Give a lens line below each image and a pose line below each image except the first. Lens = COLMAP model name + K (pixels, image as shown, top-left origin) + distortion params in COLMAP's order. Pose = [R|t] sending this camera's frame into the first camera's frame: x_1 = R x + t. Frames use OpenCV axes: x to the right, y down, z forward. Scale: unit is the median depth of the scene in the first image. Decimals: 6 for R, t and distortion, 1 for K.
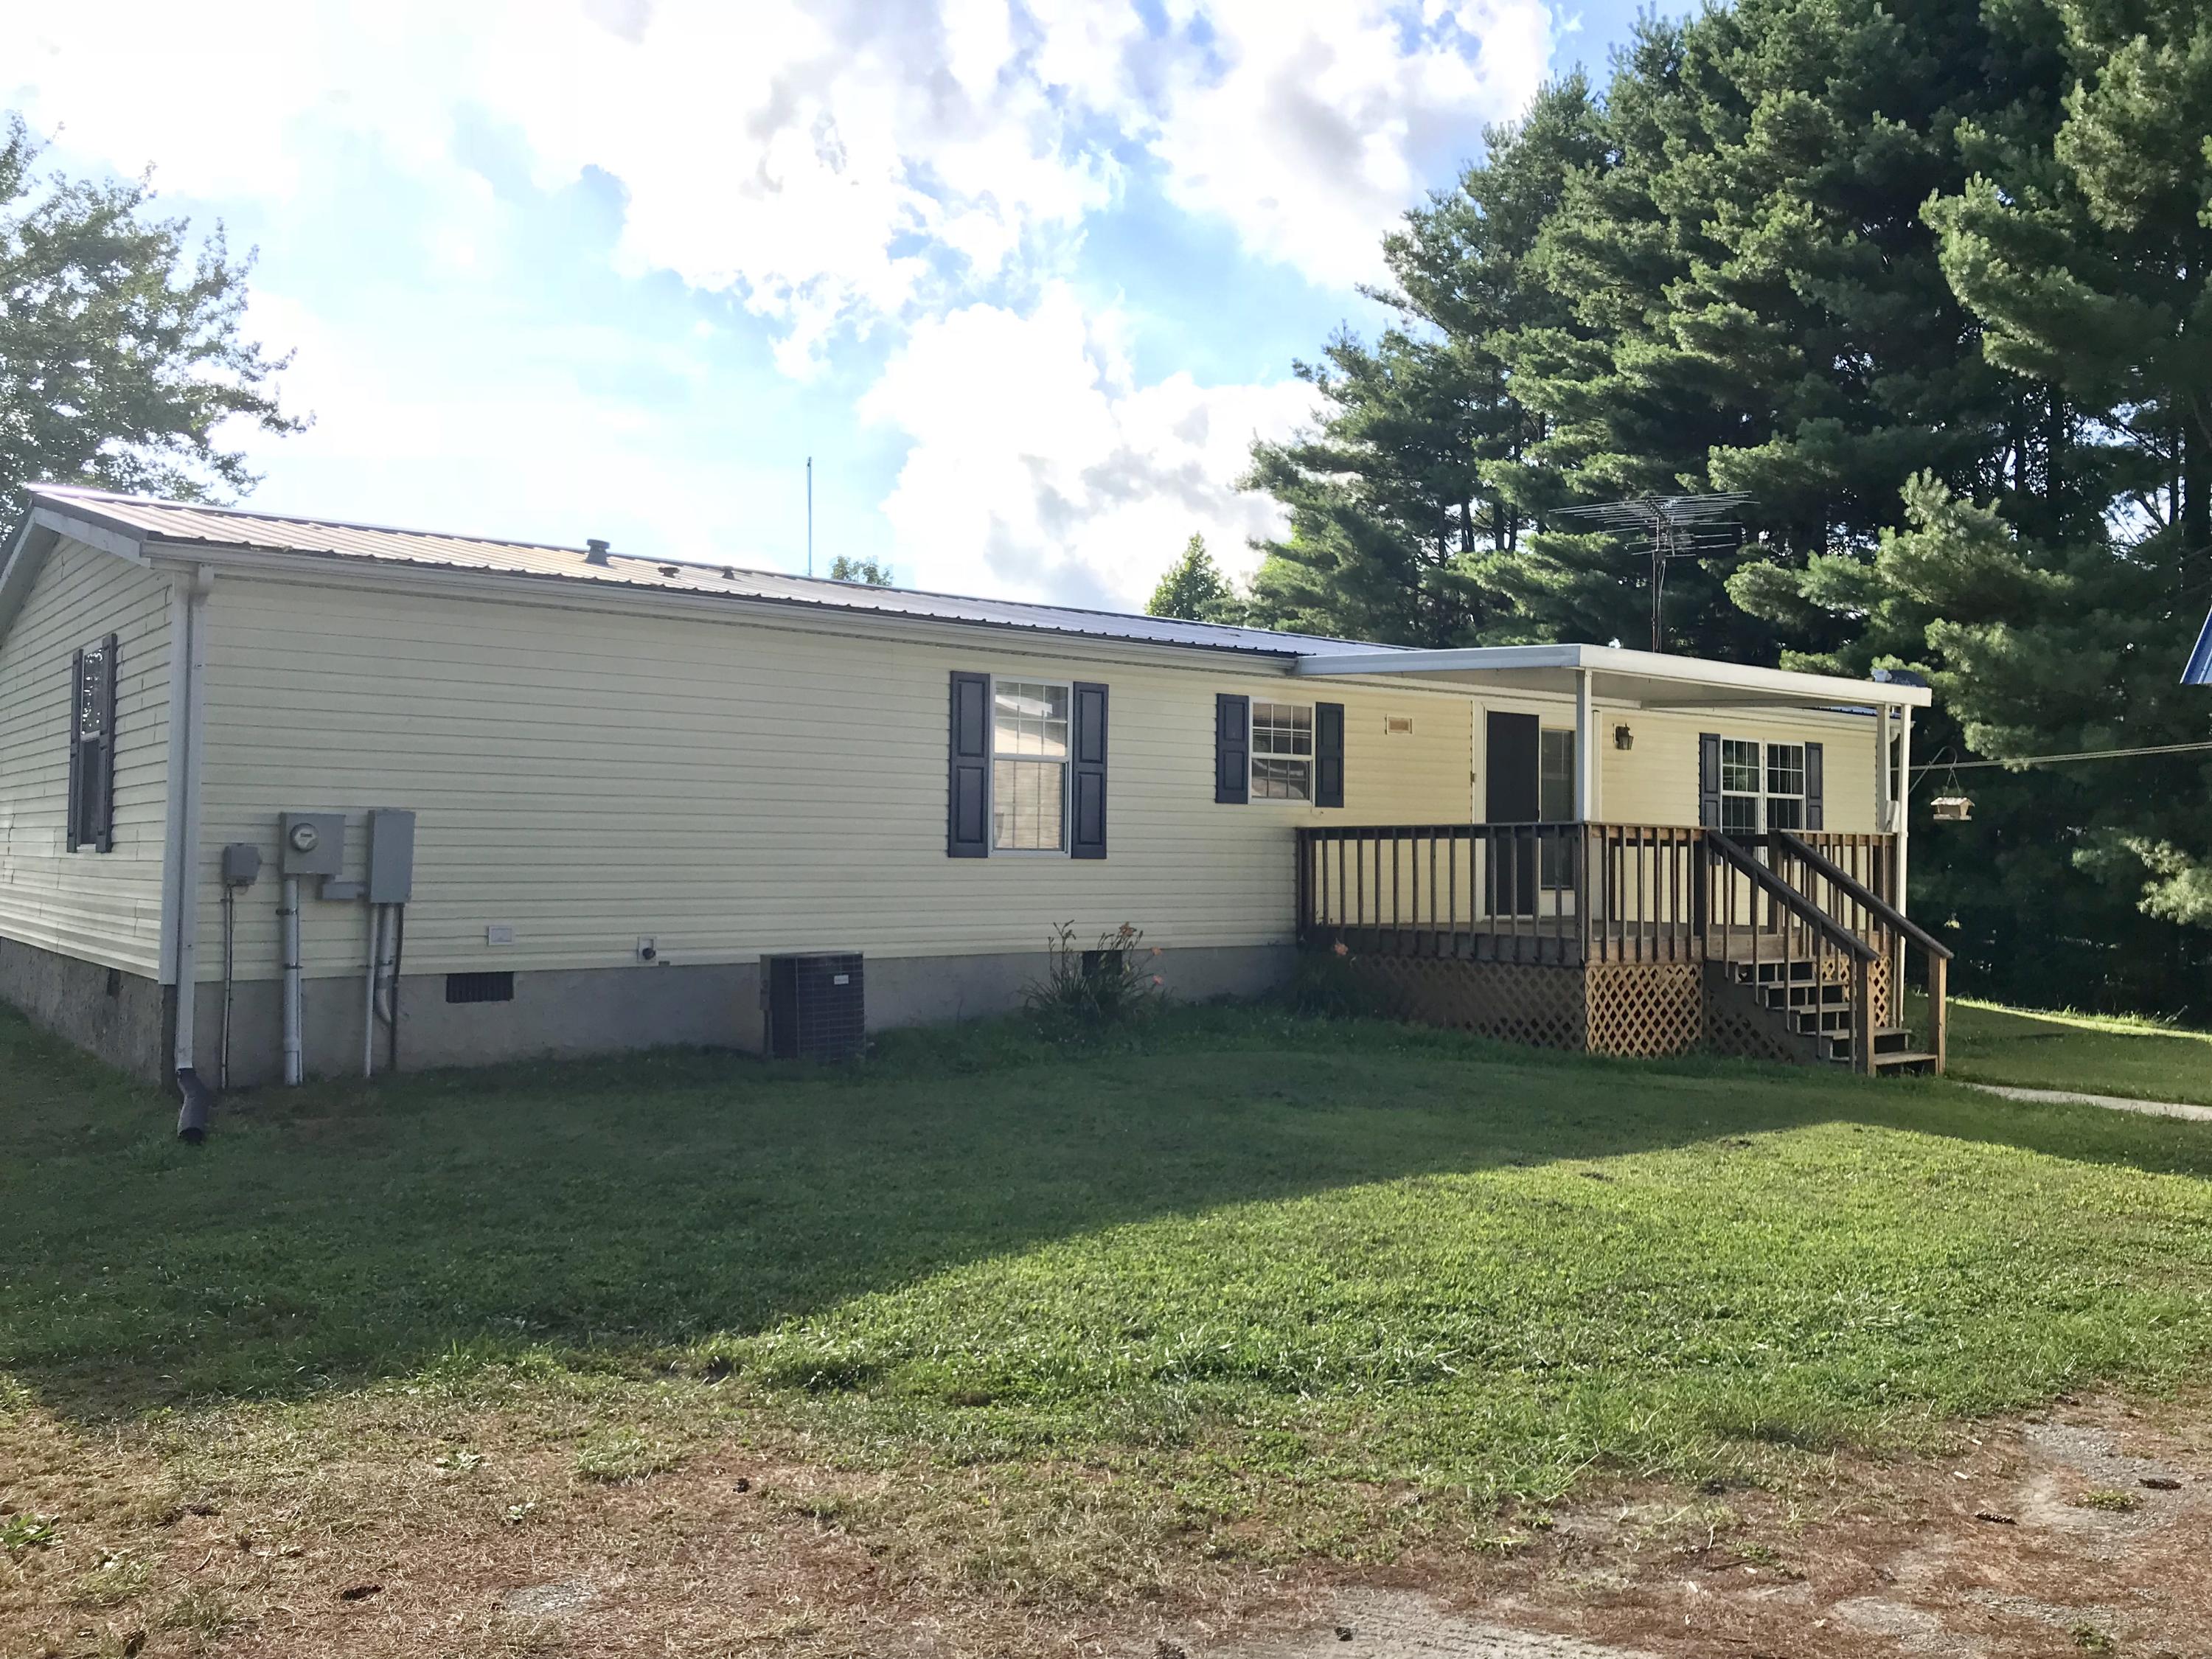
lens RADIAL K [[1809.9, 0, 1106.0], [0, 1809.9, 829.5], [0, 0, 1]] dist [0.091874, -0.204426]
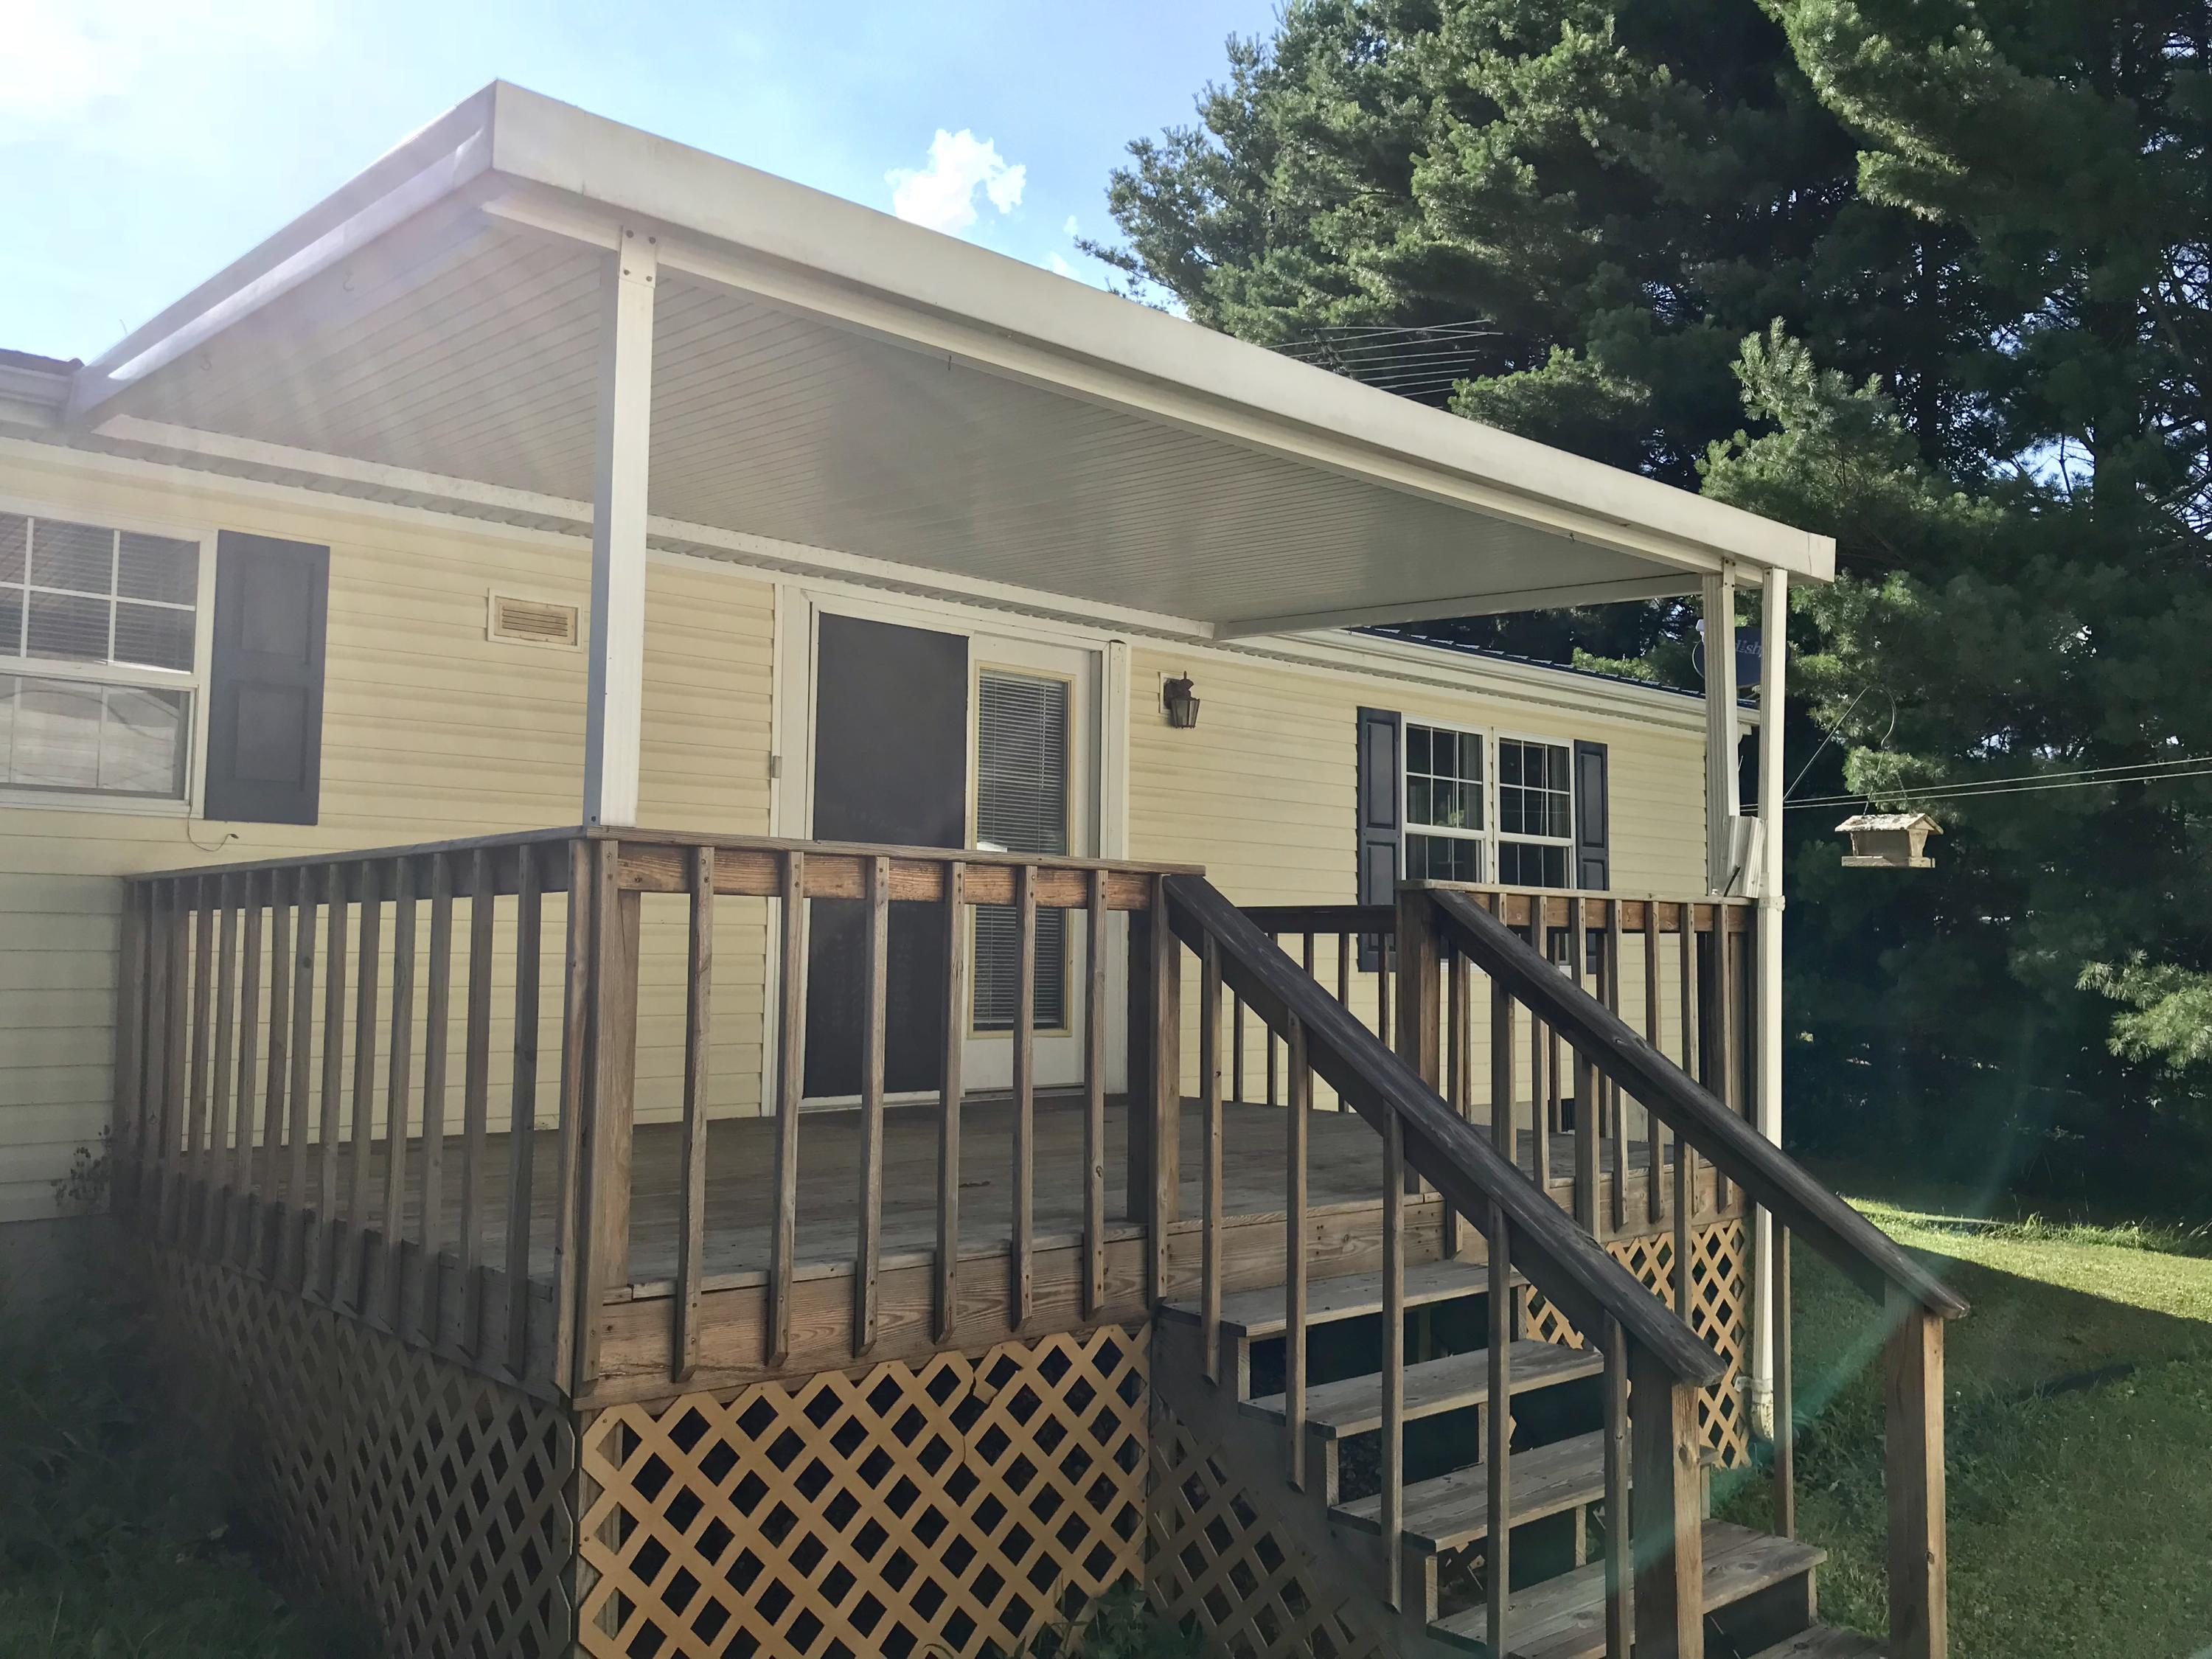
lens RADIAL K [[1855.3, 0, 1068.0], [0, 1855.3, 832.0], [0, 0, 1]] dist [0.198320, -0.495265]
pose [[0.997528, 0.006883, 0.069930, 0.197741], [-0.003608, 0.998895, -0.046849, 0.005309], [-0.070175, 0.046481, 0.996451, 0.466197]]
